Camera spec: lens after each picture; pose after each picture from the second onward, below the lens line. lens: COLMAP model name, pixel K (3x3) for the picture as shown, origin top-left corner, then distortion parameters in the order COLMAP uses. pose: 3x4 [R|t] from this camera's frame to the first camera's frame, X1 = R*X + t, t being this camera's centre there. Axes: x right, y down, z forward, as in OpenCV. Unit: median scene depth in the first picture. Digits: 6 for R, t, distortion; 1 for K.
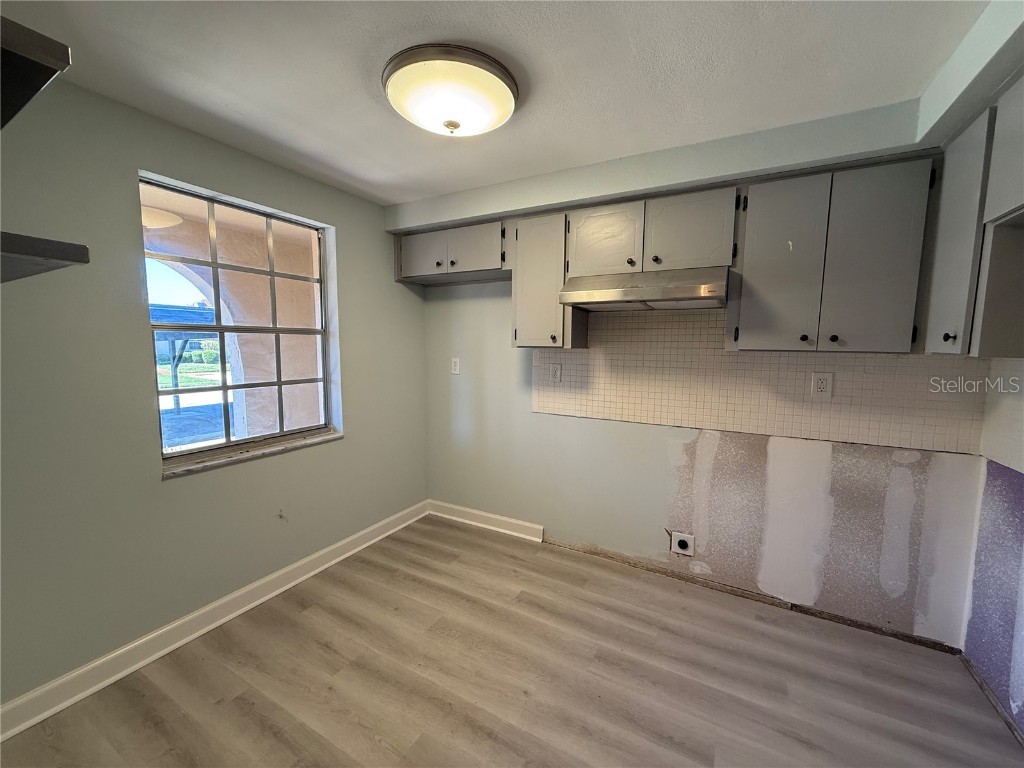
lens RADIAL K [[409.8, 0, 511.6], [0, 409.8, 386.2], [0, 0, 1]] dist [0.001640, -0.000014]
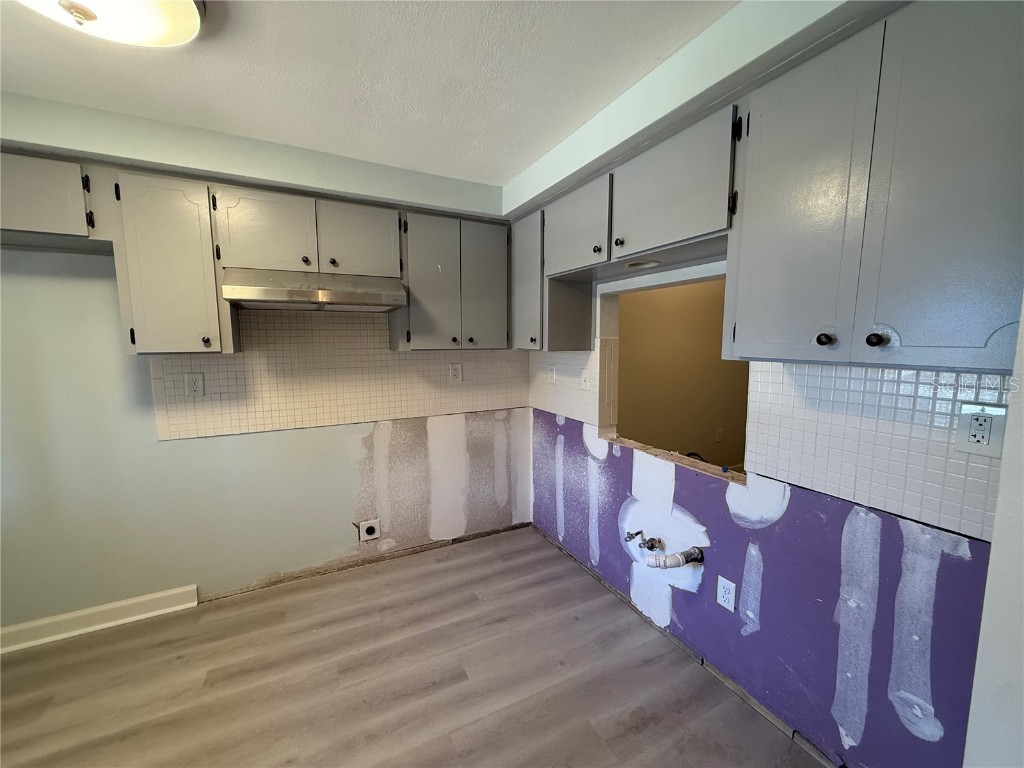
lens RADIAL K [[409.8, 0, 510.4], [0, 409.8, 386.3], [0, 0, 1]] dist [0.001640, -0.000014]
pose [[0.554917, -0.108027, 0.824862, -0.258088], [0.093358, 0.993356, 0.067289, -0.032761], [-0.826651, 0.039668, 0.561316, 0.087029]]
